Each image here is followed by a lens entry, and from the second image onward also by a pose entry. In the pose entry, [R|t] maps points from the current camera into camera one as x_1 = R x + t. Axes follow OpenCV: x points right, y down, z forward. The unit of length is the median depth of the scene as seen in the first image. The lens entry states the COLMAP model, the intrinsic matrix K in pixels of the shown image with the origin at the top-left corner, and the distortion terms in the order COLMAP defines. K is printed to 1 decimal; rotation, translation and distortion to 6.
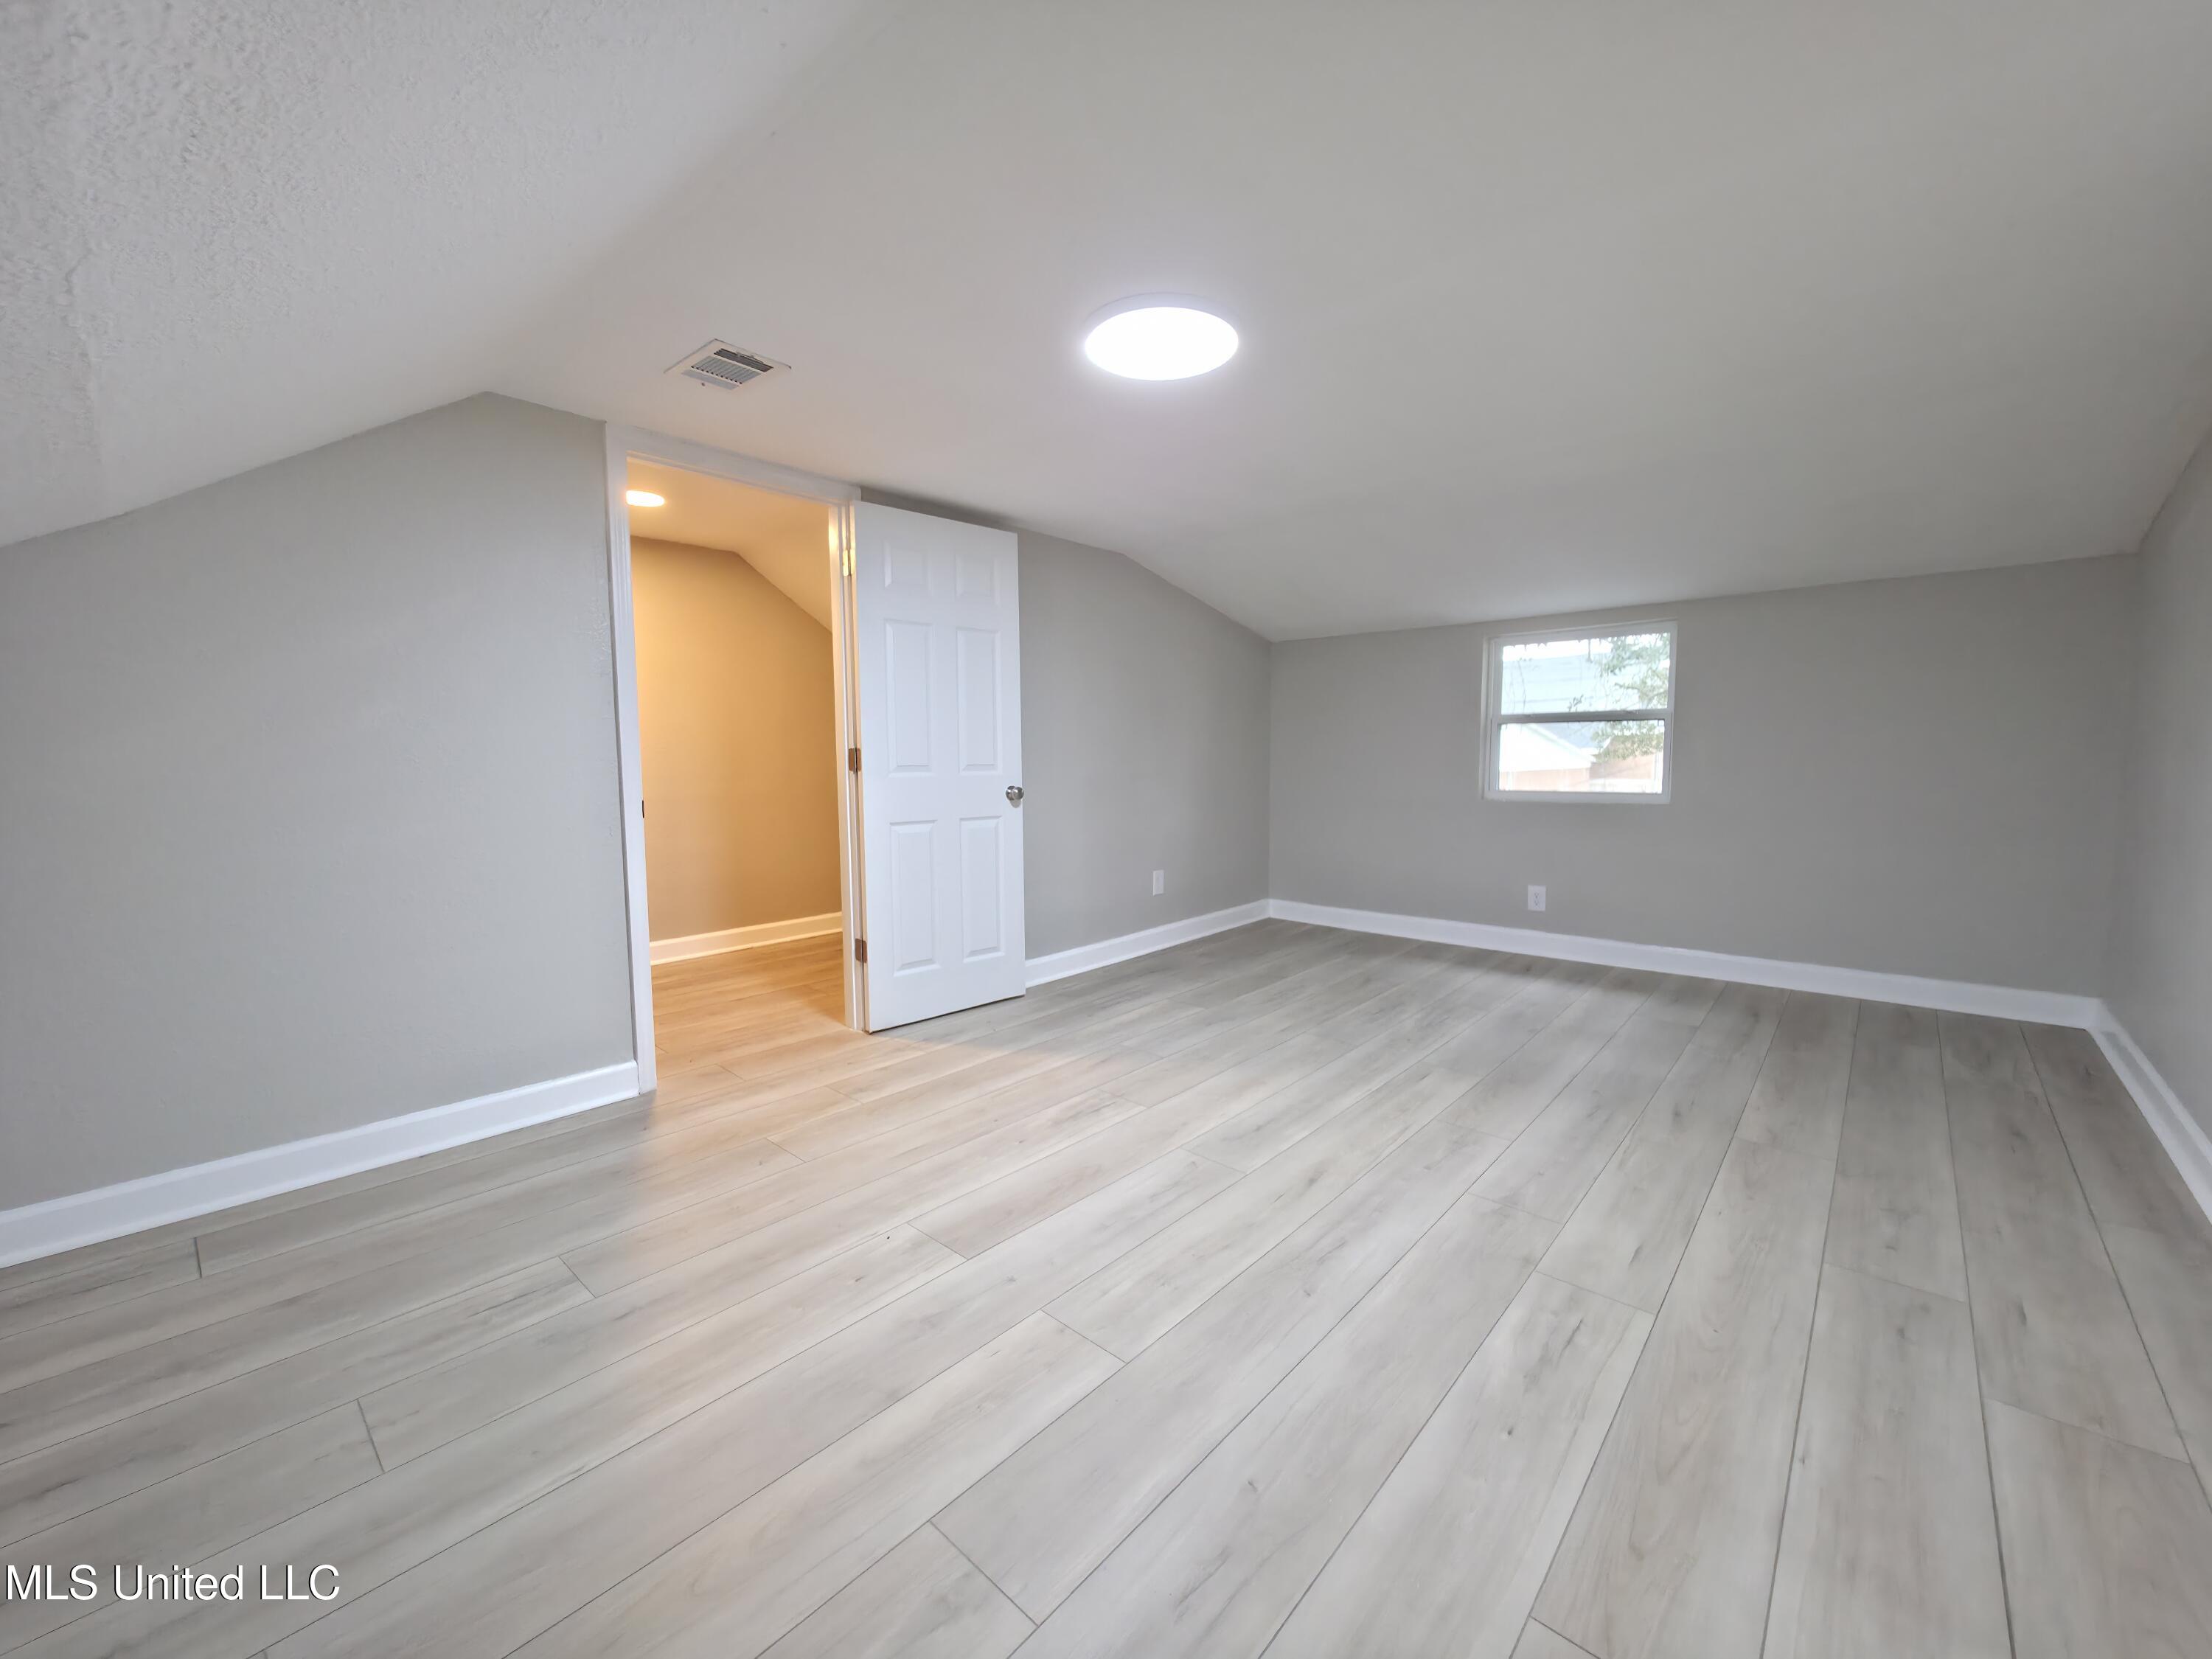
lens RADIAL K [[878.3, 0, 1115.0], [0, 878.3, 825.5], [0, 0, 1]] dist [0.005360, -0.001791]
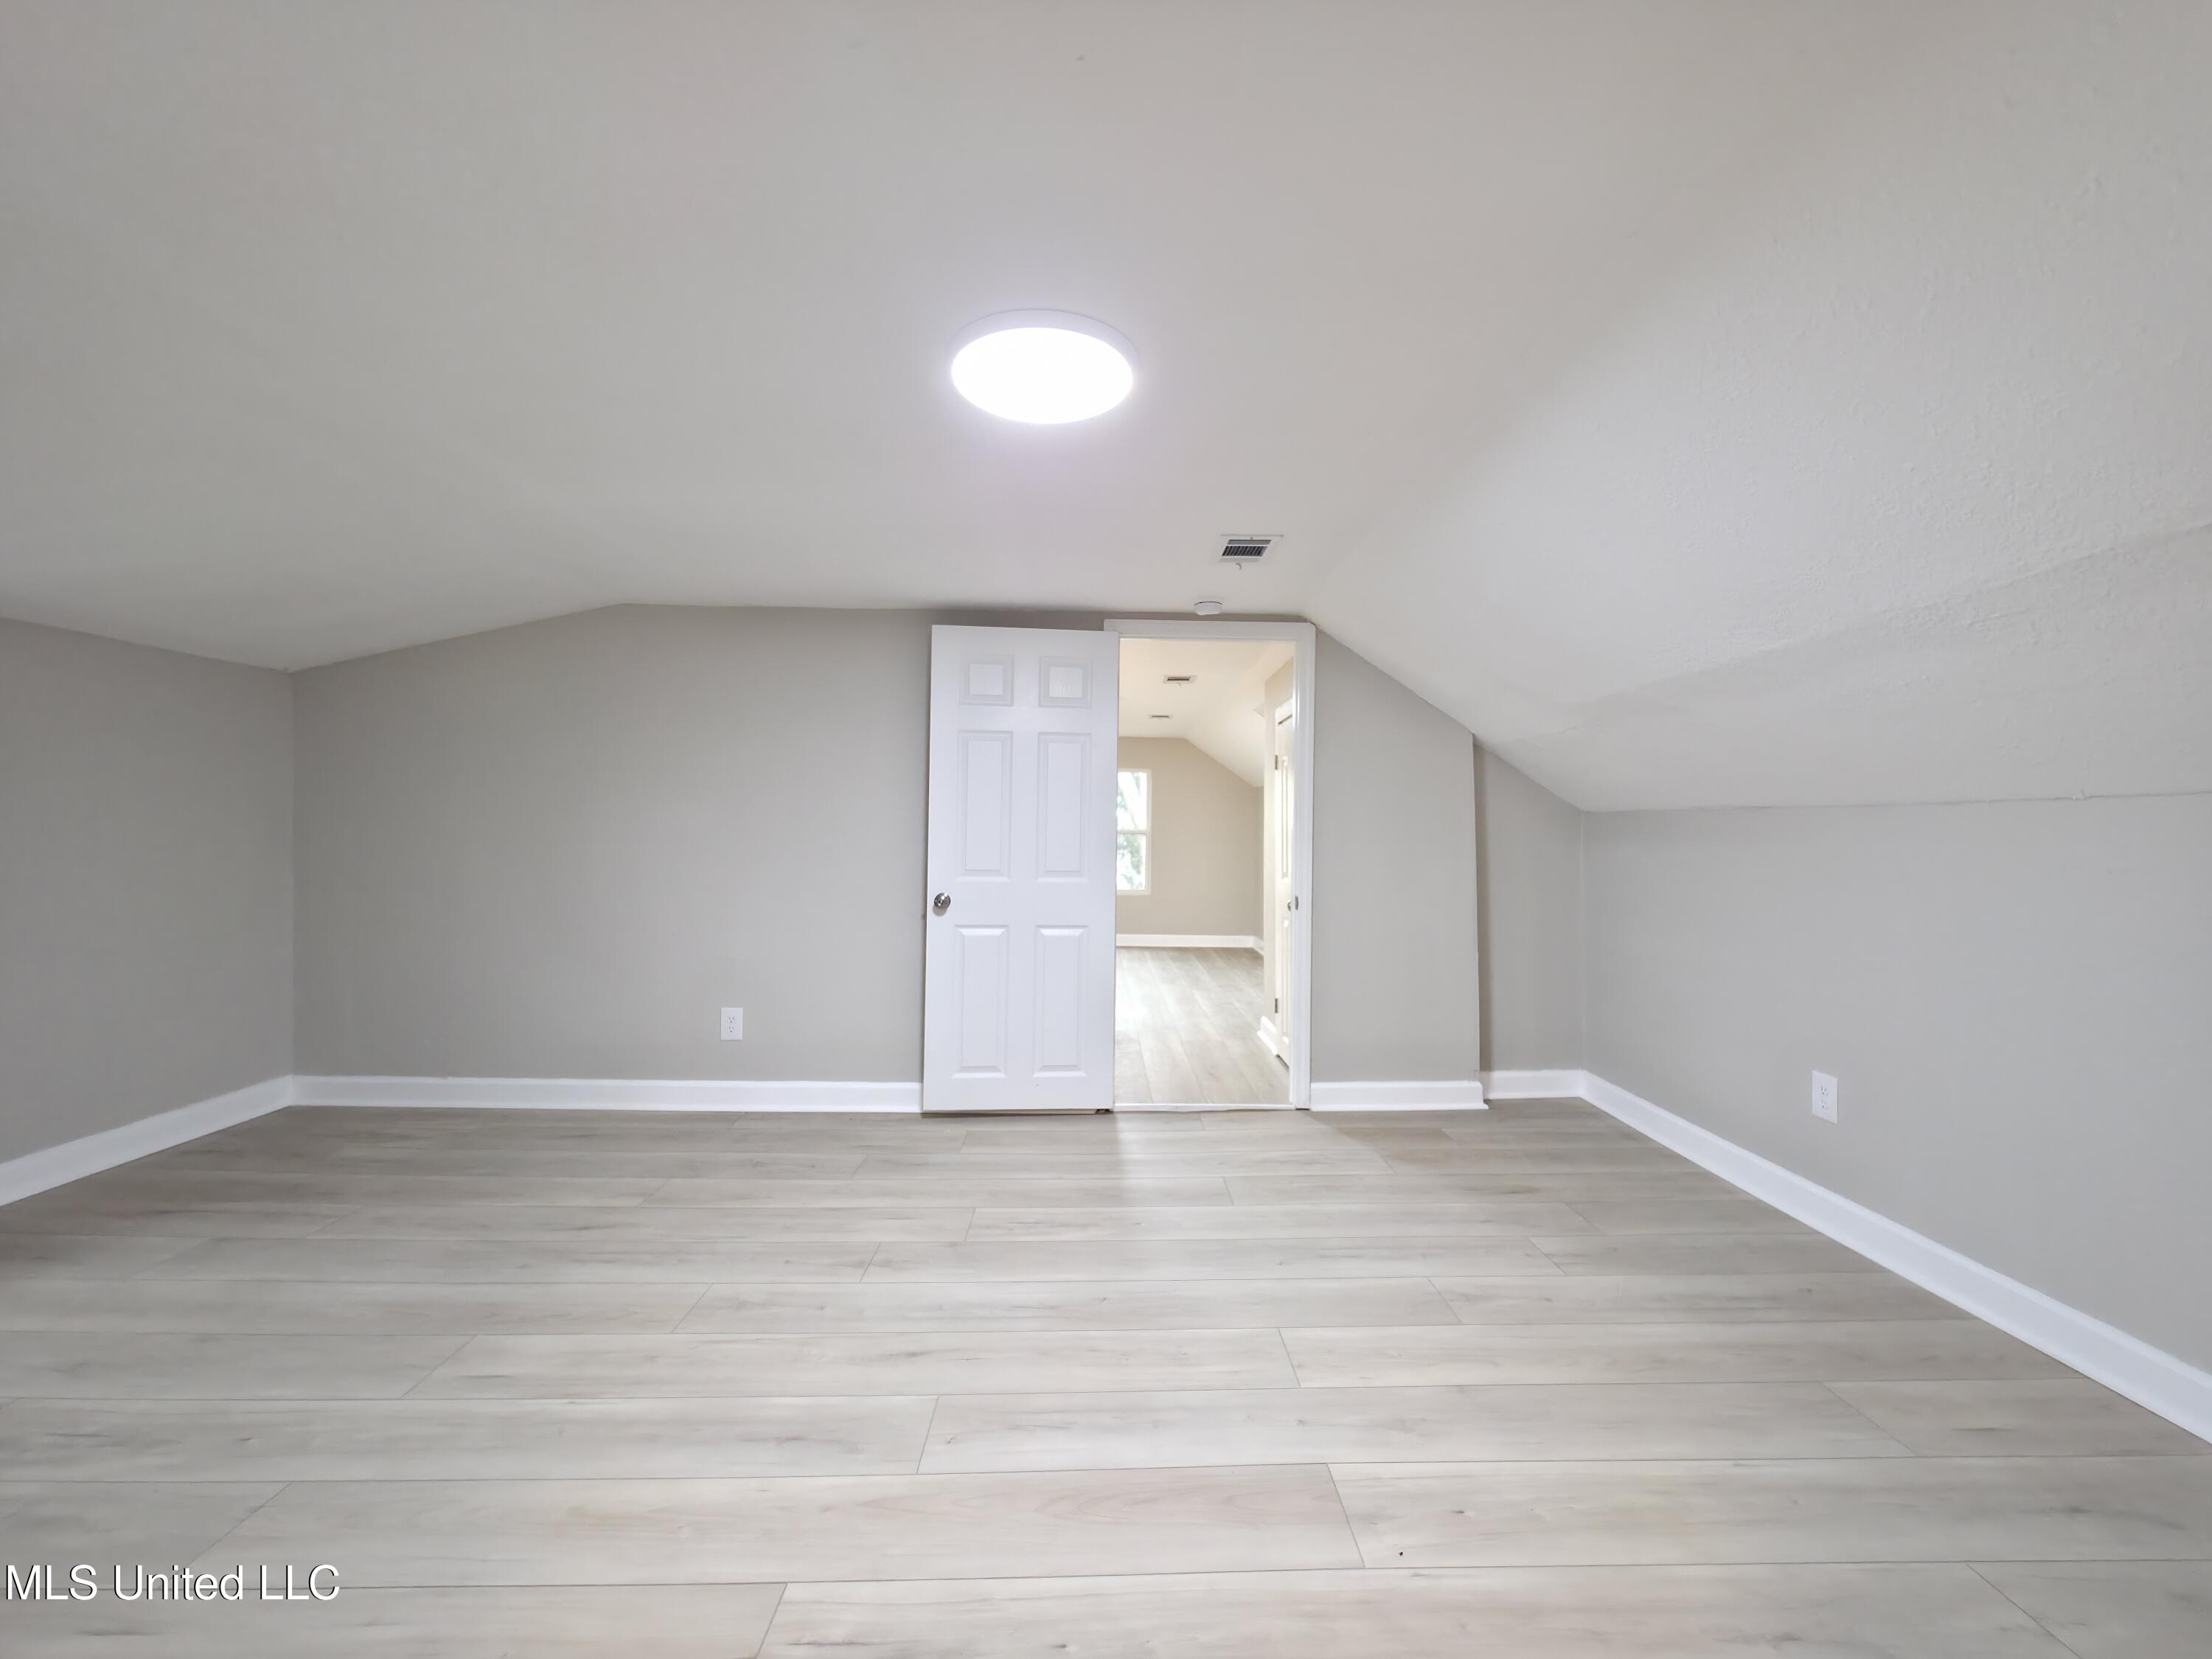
lens RADIAL K [[878.3, 0, 1119.1], [0, 878.3, 830.9], [0, 0, 1]] dist [0.005360, -0.001791]
pose [[-0.684046, 0.007549, 0.729400, -0.597356], [0.064025, 0.996709, 0.049728, -0.148015], [-0.726624, 0.080715, -0.682278, 1.537235]]
